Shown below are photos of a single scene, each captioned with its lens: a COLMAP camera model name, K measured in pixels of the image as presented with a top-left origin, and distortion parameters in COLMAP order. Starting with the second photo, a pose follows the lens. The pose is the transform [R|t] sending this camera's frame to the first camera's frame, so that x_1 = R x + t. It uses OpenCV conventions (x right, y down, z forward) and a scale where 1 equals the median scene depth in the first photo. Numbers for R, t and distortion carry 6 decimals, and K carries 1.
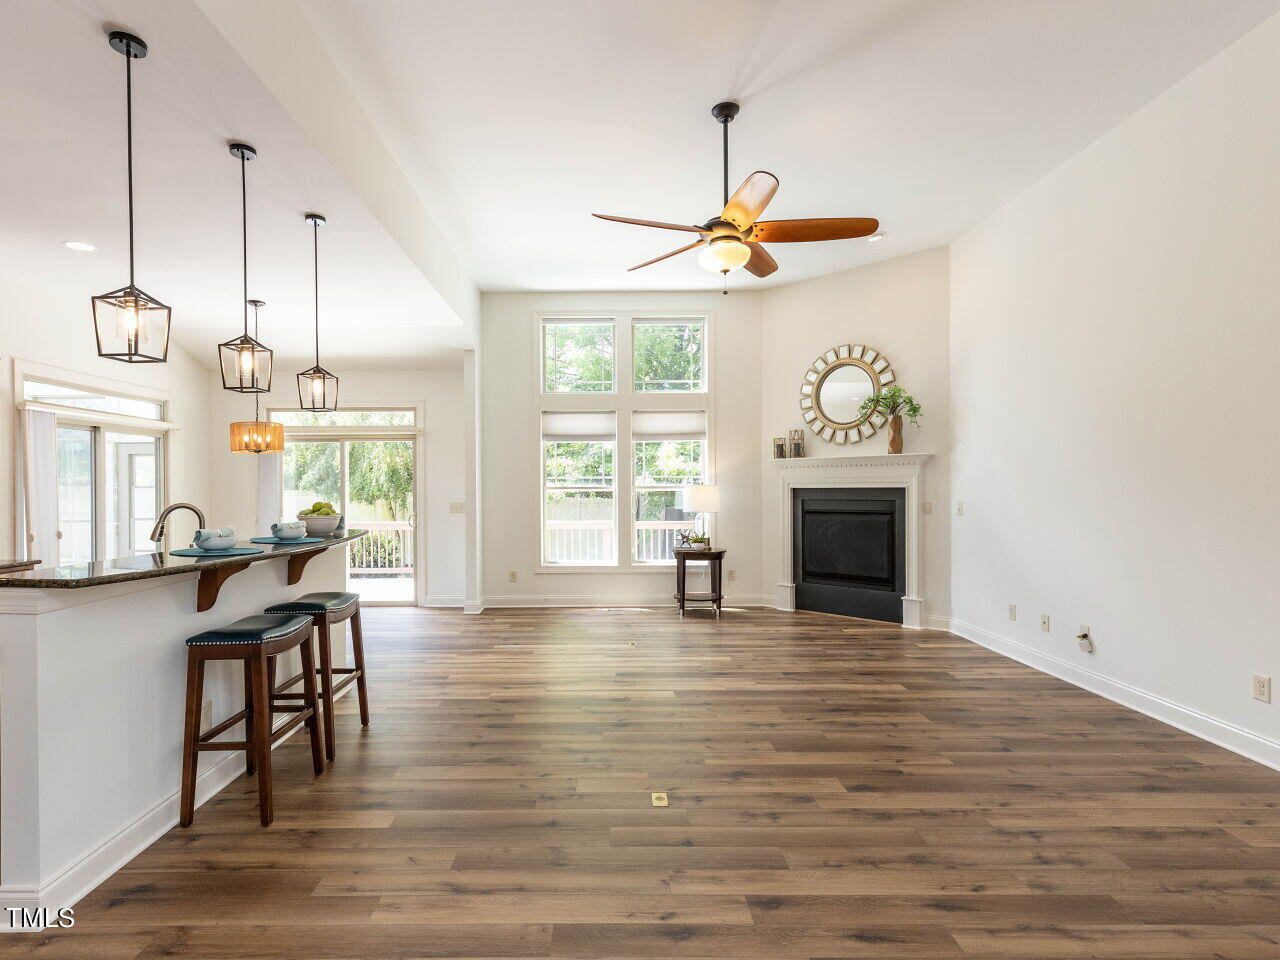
lens RADIAL K [[674.0, 0, 600.1], [0, 674.0, 497.0], [0, 0, 1]] dist [0.006723, -0.000029]
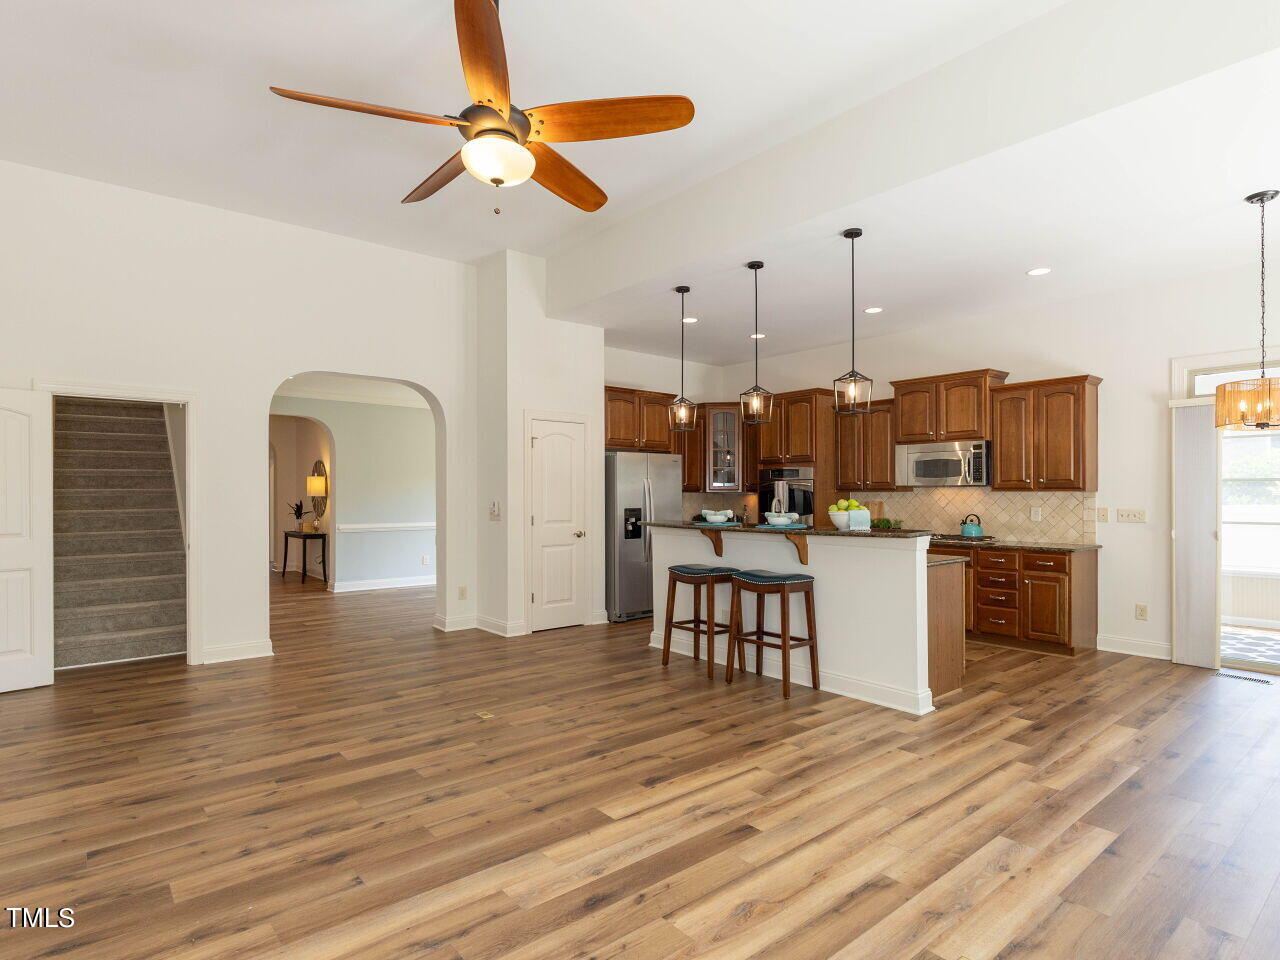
lens RADIAL K [[688.7, 0, 654.8], [0, 688.7, 474.6], [0, 0, 1]] dist [-0.003967, -0.001816]
pose [[-0.754248, -0.013039, -0.656460, 0.301902], [-0.003395, 0.999867, -0.015959, -0.006938], [0.656580, -0.009808, -0.754192, 0.918759]]
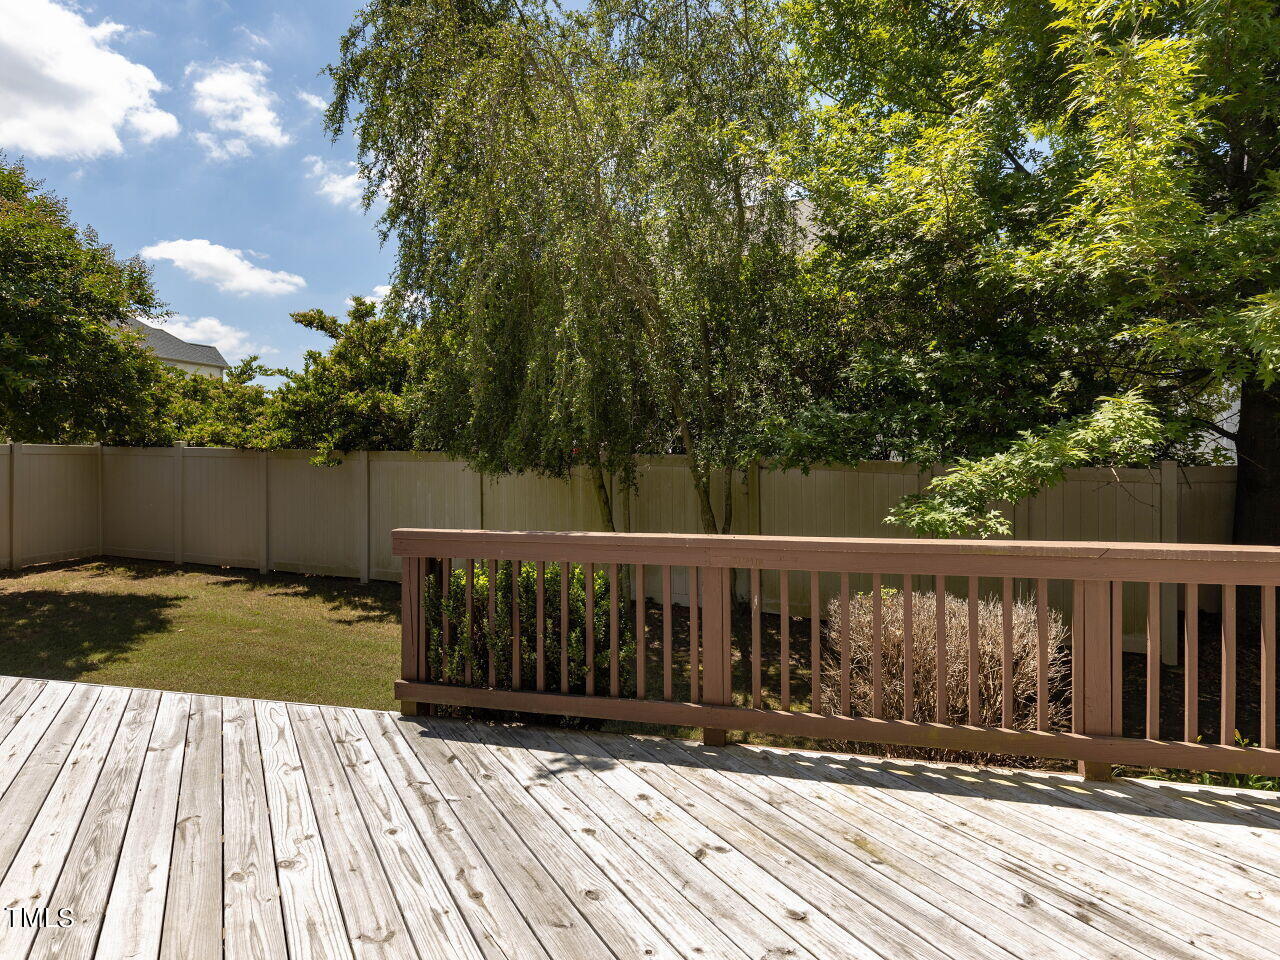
lens RADIAL K [[746.1, 0, 640.0], [0, 746.1, 480.0], [0, 0, 1]] dist [-0.001932, -0.000551]
pose [[0.969517, 0.004517, -0.244982, -0.331108], [-0.003159, 0.999977, 0.005936, 0.019593], [0.245003, -0.004981, 0.969510, 1.059925]]
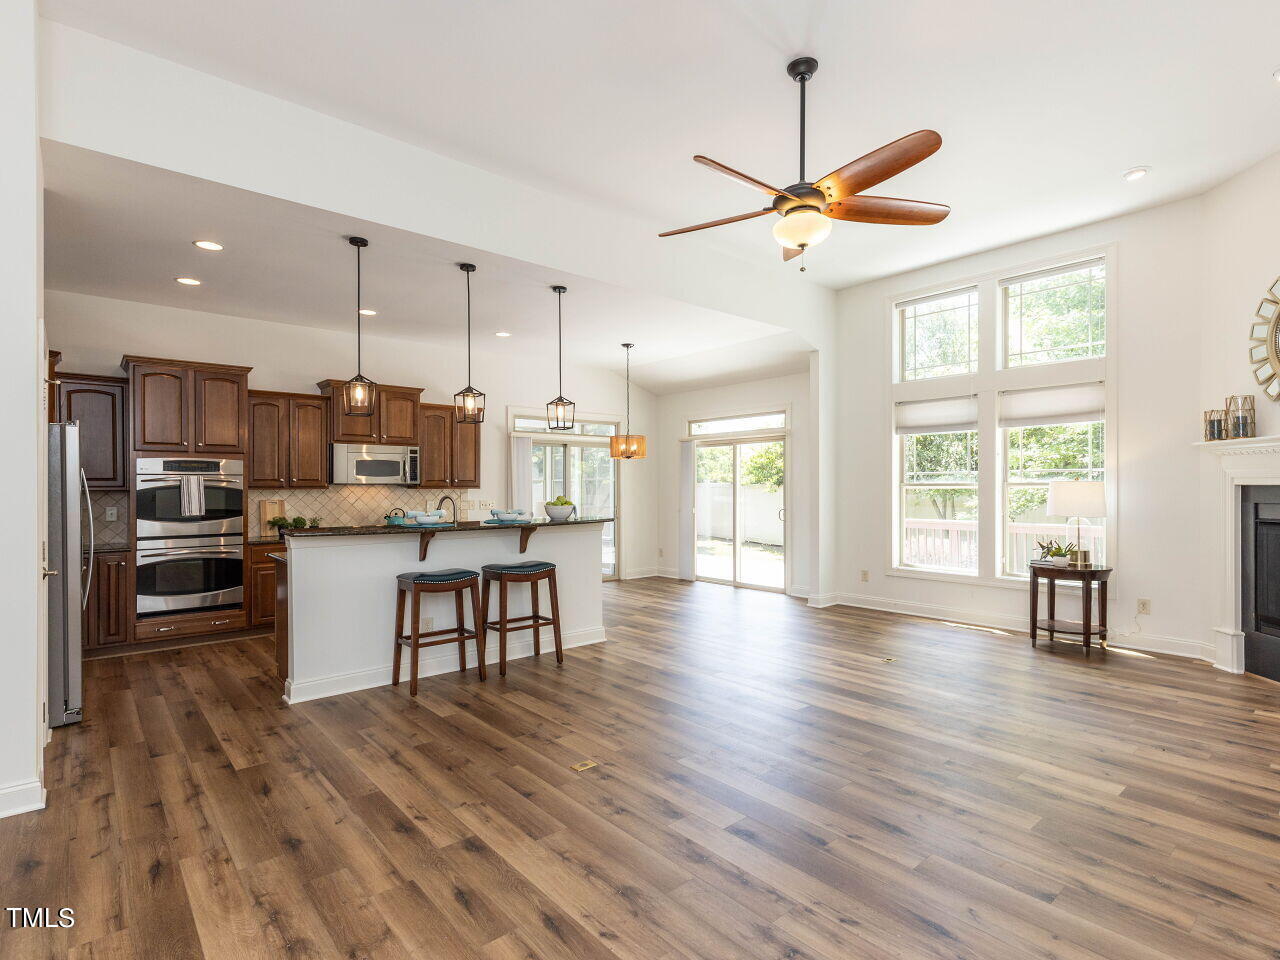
lens RADIAL K [[651.8, 0, 638.2], [0, 651.8, 489.5], [0, 0, 1]] dist [0.011095, -0.000167]
pose [[0.657959, 0.006269, -0.753027, 0.386189], [-0.009188, 0.999958, 0.000297, -0.003839], [0.752997, 0.006723, 0.657989, 0.142538]]
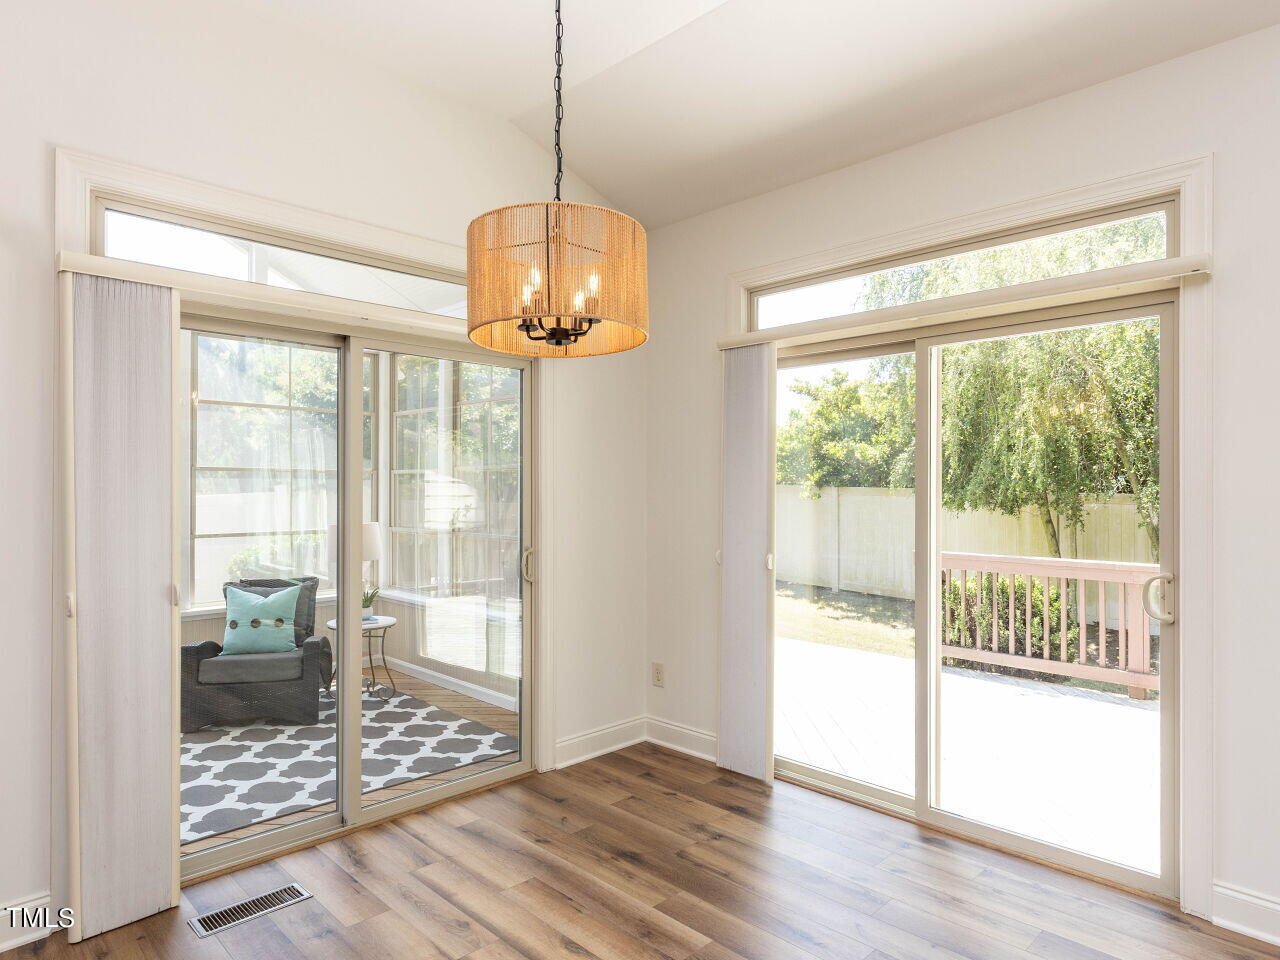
lens RADIAL K [[772.9, 0, 640.0], [0, 772.9, 480.0], [0, 0, 1]] dist [-0.005184, -0.000900]
pose [[0.712074, -0.002472, -0.702100, -0.221843], [-0.013089, 0.999773, -0.016794, -0.004564], [0.701982, 0.021149, 0.711881, 0.663532]]
